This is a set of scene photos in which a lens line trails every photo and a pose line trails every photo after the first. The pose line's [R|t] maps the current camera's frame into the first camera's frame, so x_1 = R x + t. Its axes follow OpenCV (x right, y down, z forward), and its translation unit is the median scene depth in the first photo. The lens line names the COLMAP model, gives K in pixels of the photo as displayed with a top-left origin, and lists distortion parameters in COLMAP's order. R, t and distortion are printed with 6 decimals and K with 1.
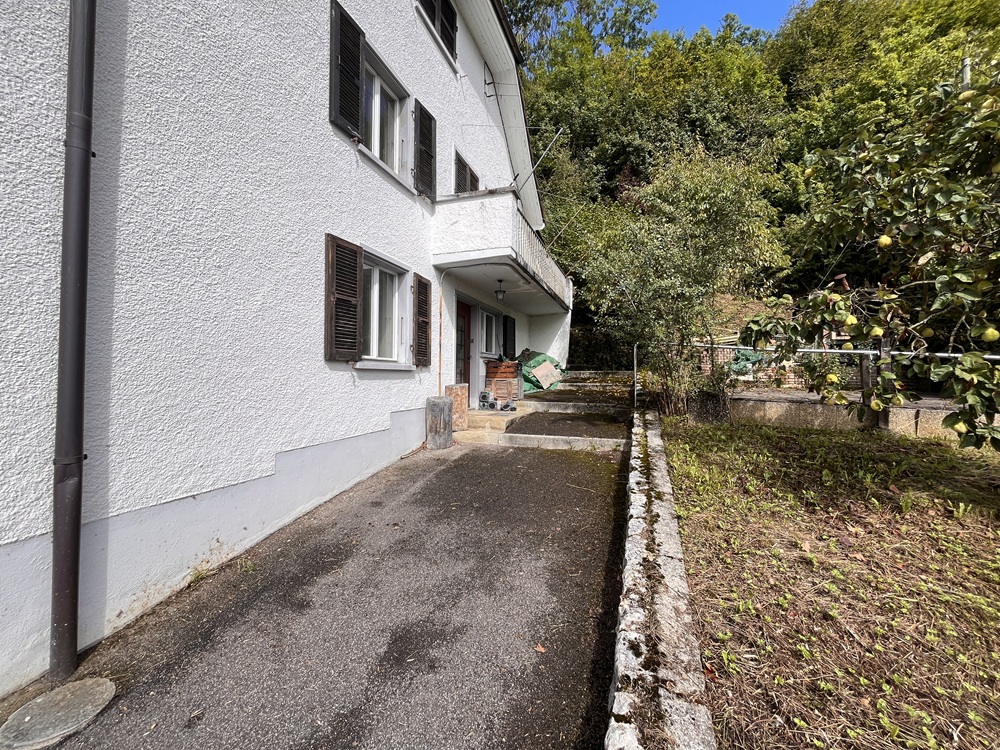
lens RADIAL K [[401.1, 0, 499.8], [0, 401.1, 372.6], [0, 0, 1]] dist [-0.009137, -0.000227]
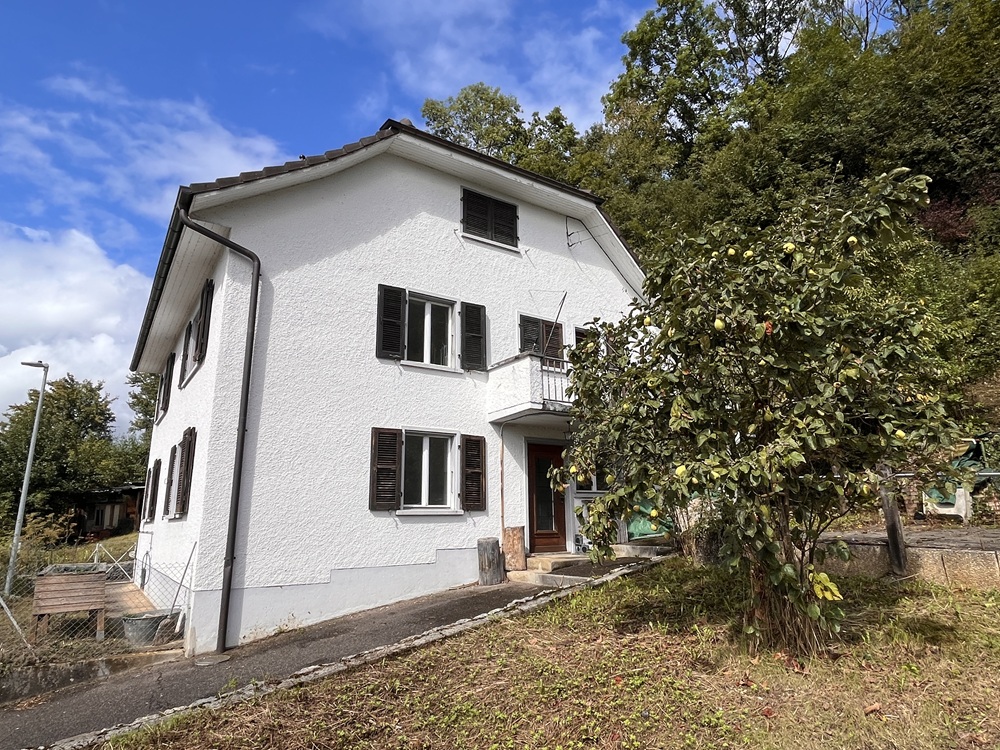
lens RADIAL K [[594.4, 0, 498.6], [0, 594.4, 375.0], [0, 0, 1]] dist [0.002984, 0.000120]
pose [[0.805101, -0.168598, -0.568671, 0.975337], [0.030083, 0.969124, -0.244733, 0.028569], [0.592374, 0.179927, 0.785315, -0.424202]]
